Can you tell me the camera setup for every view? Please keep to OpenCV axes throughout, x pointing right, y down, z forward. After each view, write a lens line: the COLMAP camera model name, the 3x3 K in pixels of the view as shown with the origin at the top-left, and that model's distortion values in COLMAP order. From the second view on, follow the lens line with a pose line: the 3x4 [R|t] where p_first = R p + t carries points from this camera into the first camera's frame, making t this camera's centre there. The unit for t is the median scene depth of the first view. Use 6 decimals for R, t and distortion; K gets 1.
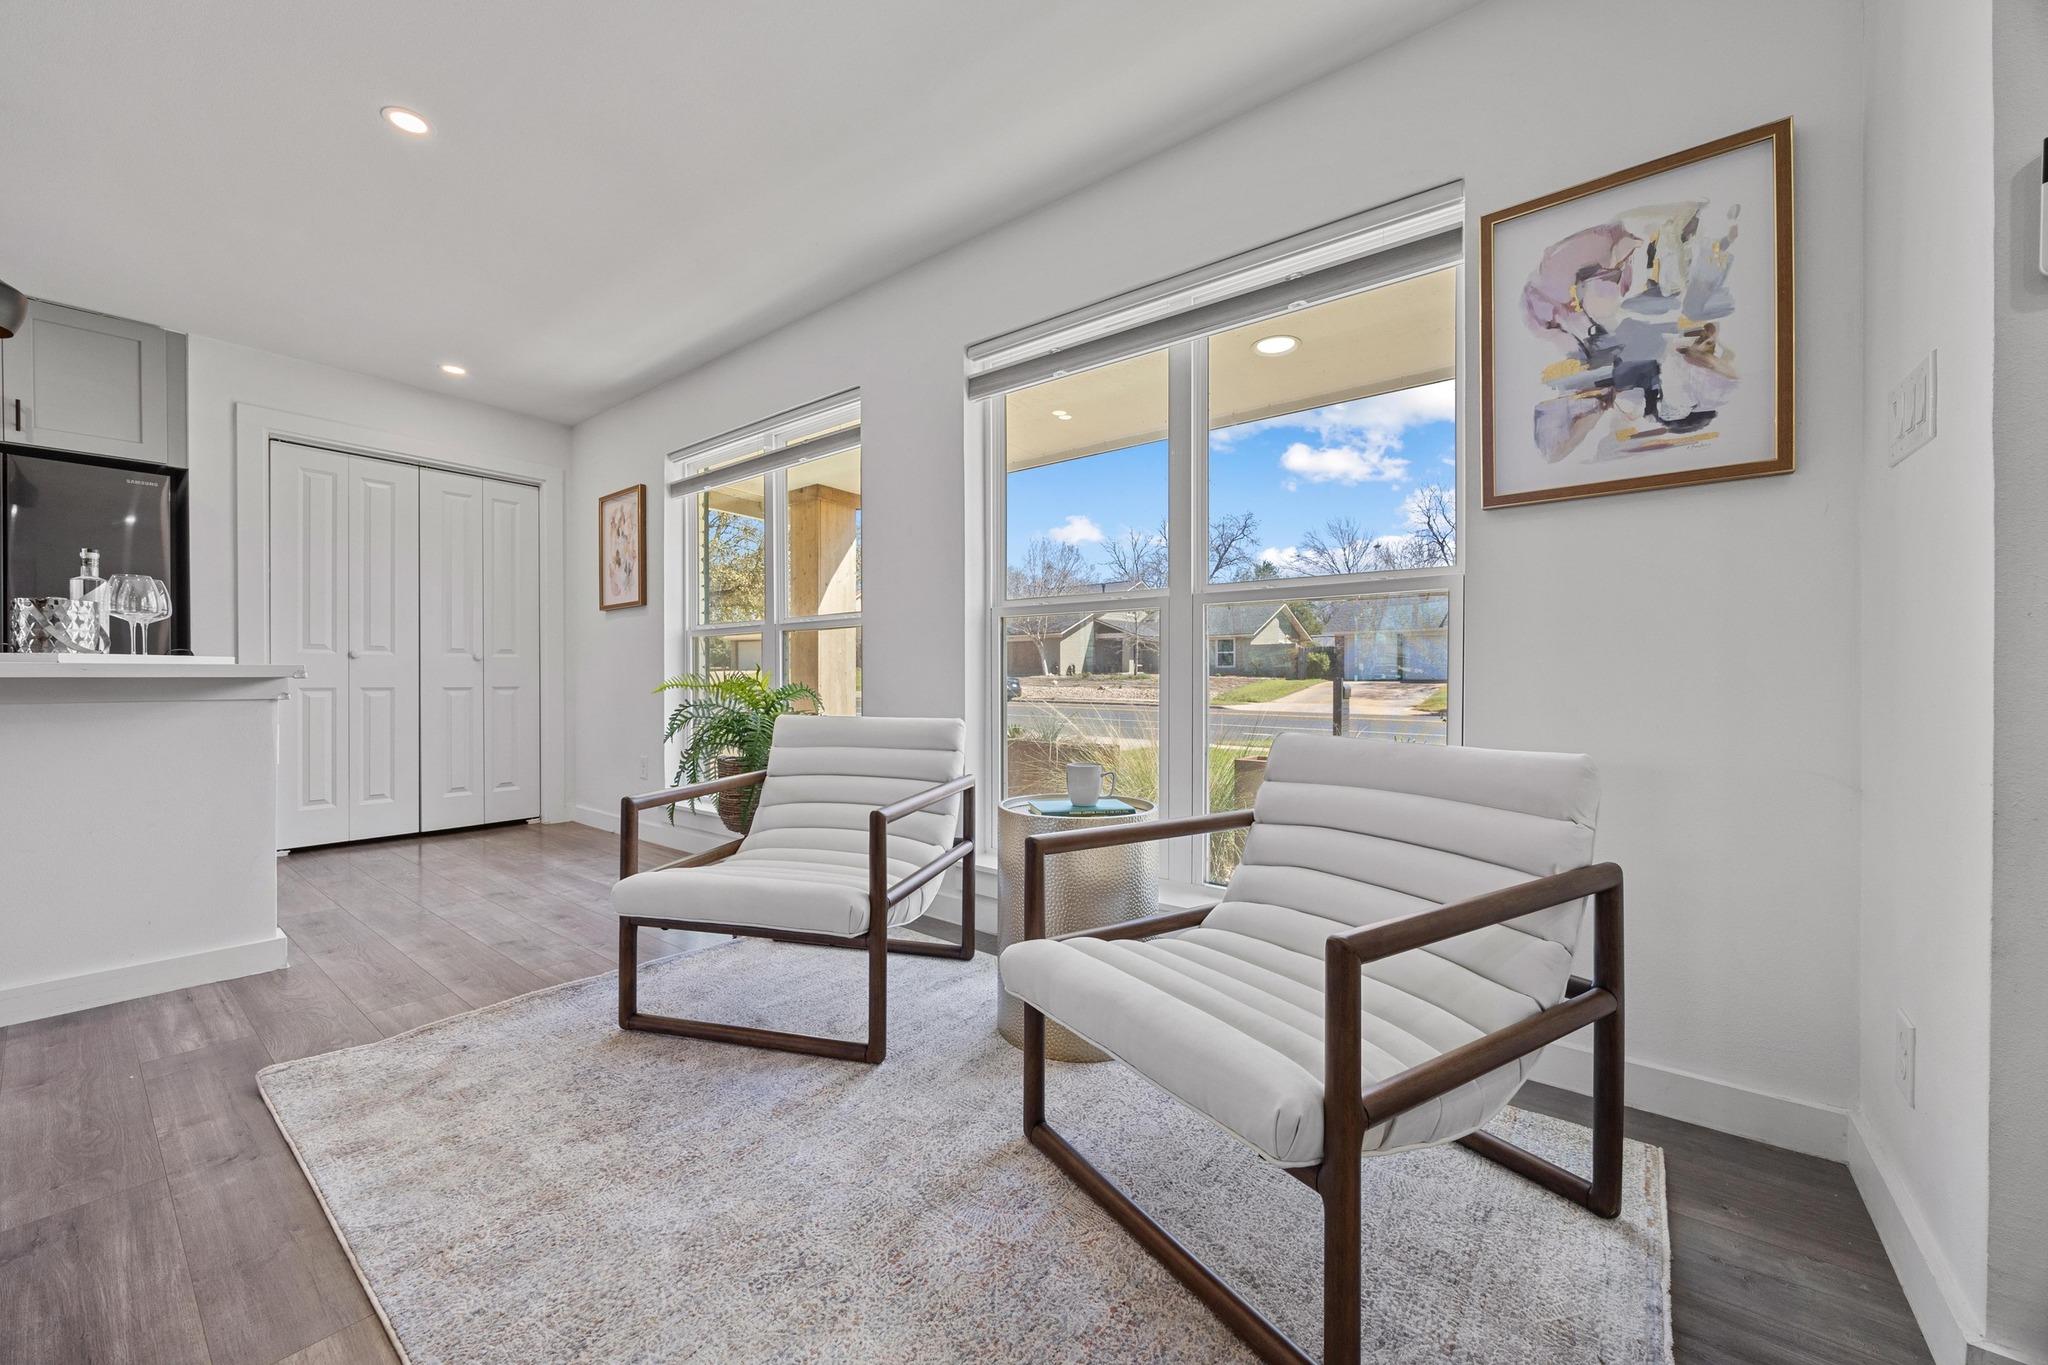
lens RADIAL K [[781.3, 0, 1019.4], [0, 781.3, 685.5], [0, 0, 1]] dist [-0.006372, 0.001543]
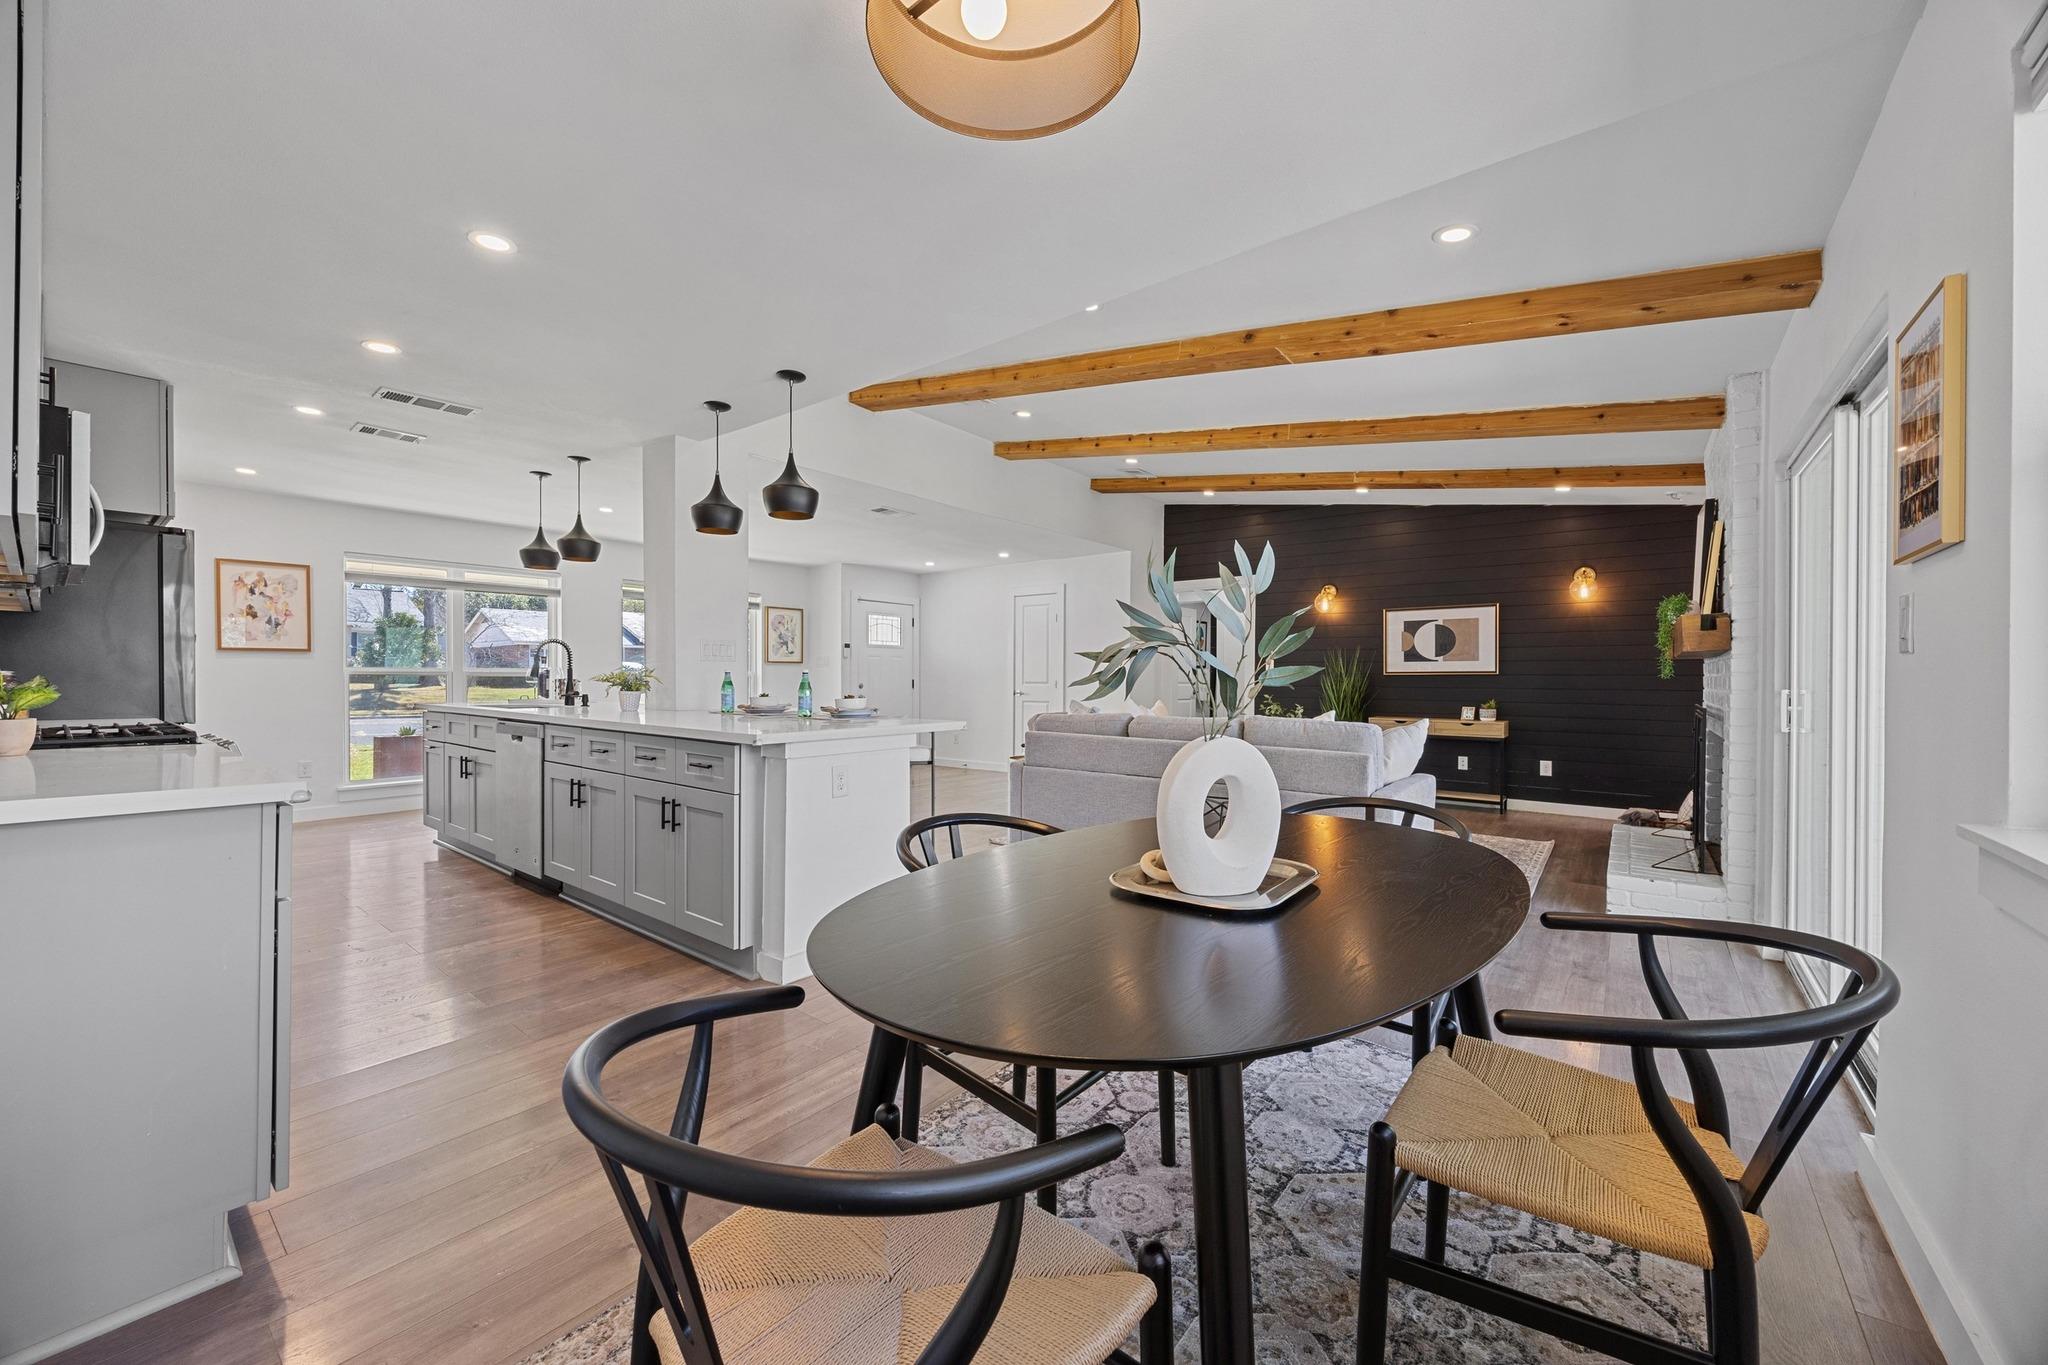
lens RADIAL K [[781.3, 0, 1019.6], [0, 781.3, 684.0], [0, 0, 1]] dist [-0.006372, 0.001543]
pose [[-0.010203, -0.005859, 0.999931, -2.517779], [0.006229, 0.999963, 0.005922, -0.061721], [-0.999929, 0.006289, -0.010166, -0.332910]]
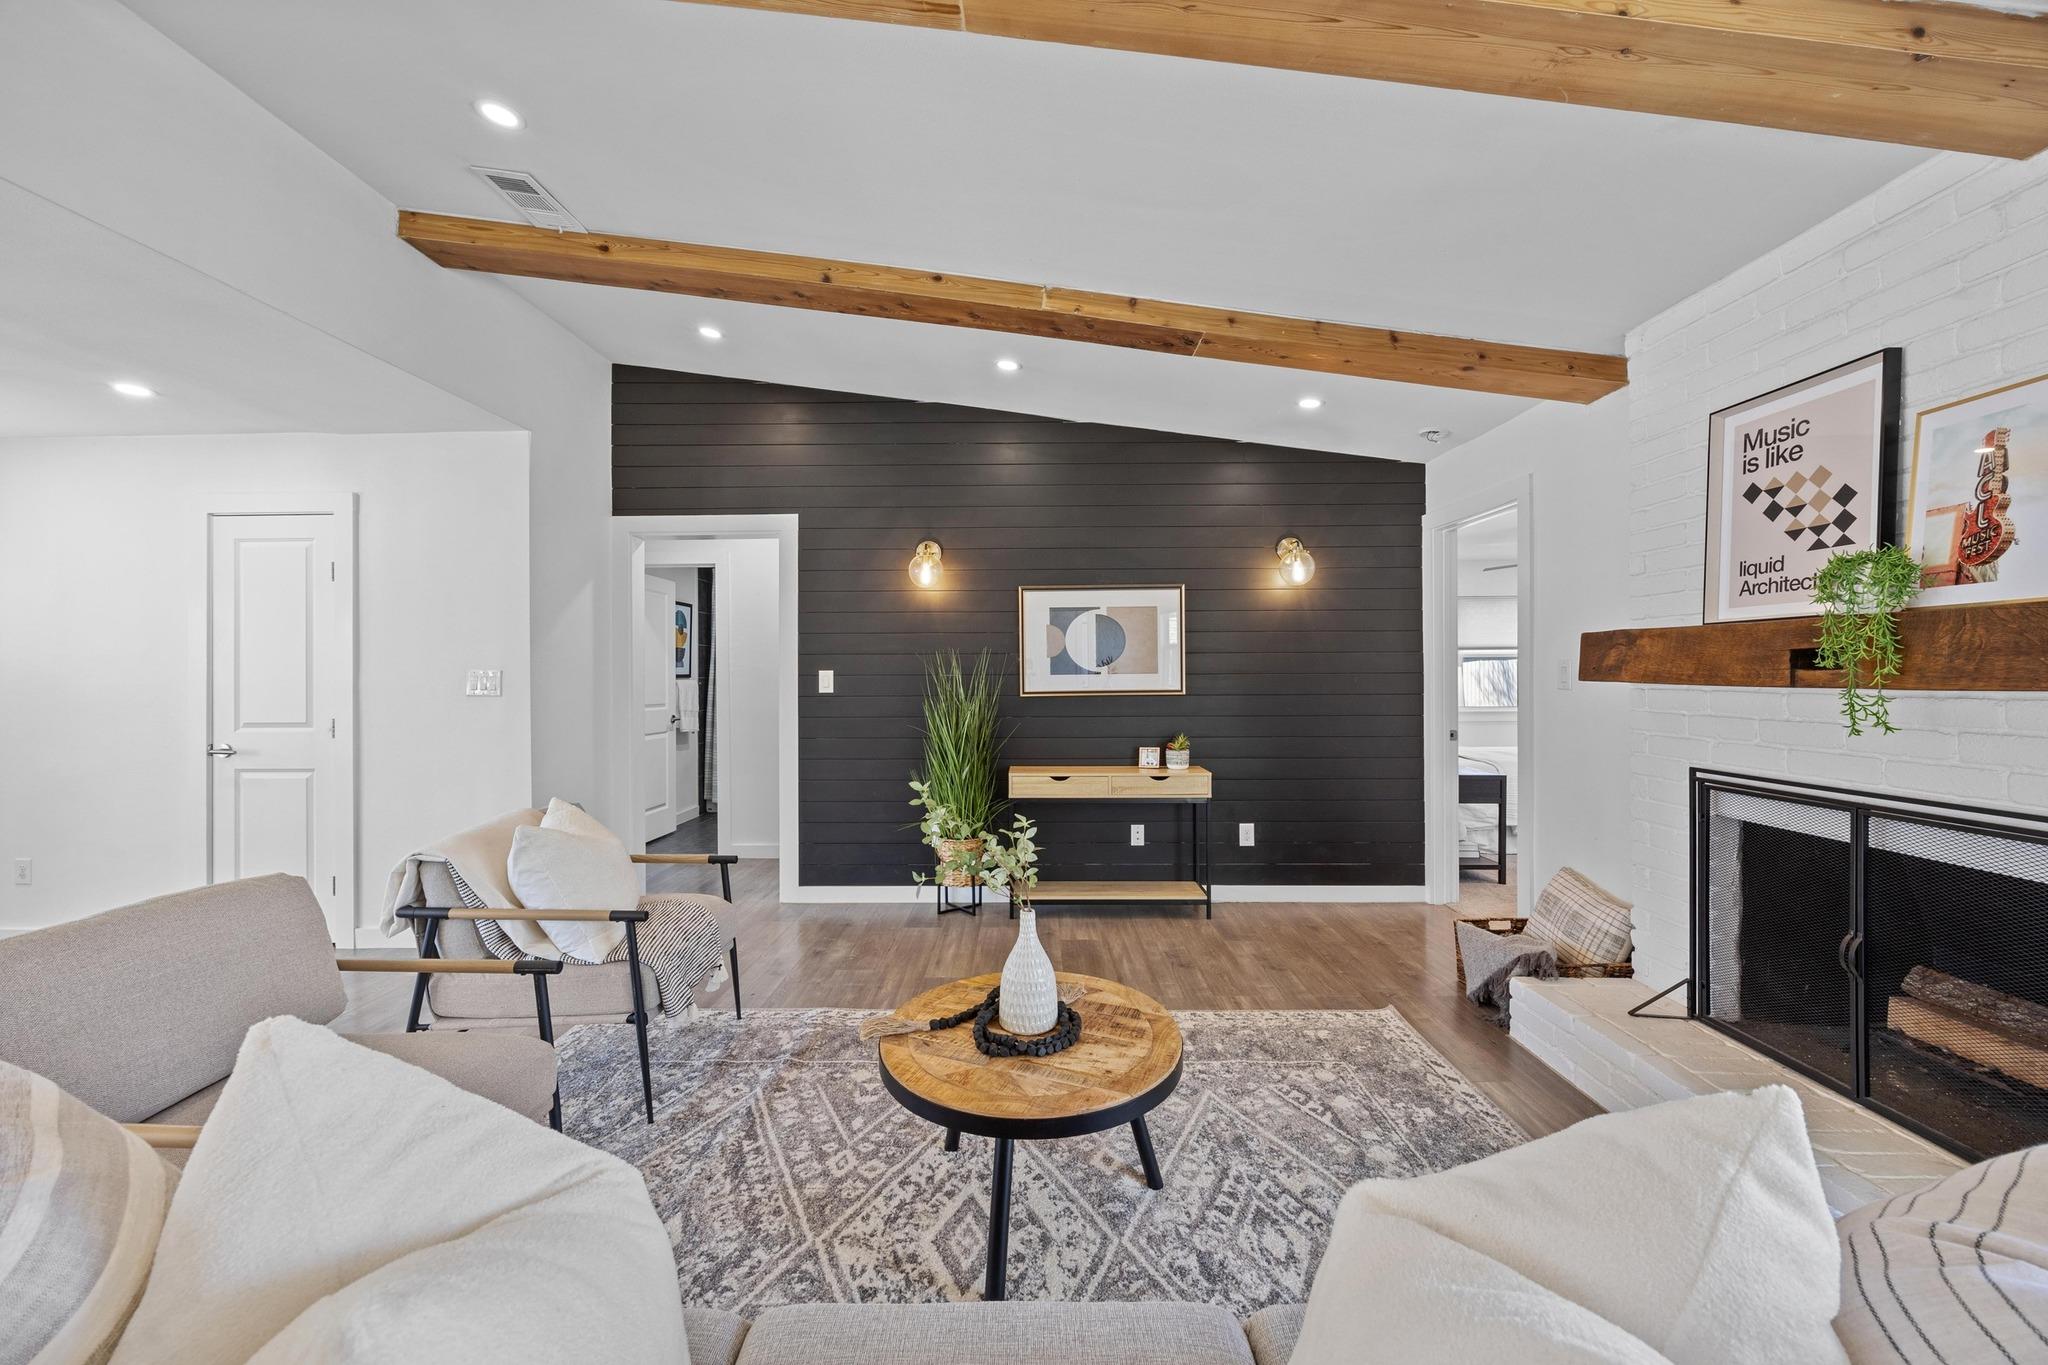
lens RADIAL K [[781.3, 0, 1021.0], [0, 781.3, 675.0], [0, 0, 1]] dist [-0.006372, 0.001543]
pose [[-0.614593, 0.004593, 0.788831, -1.310054], [0.015290, 0.999865, 0.006091, -0.114543], [-0.788696, 0.015805, -0.614580, -0.586373]]
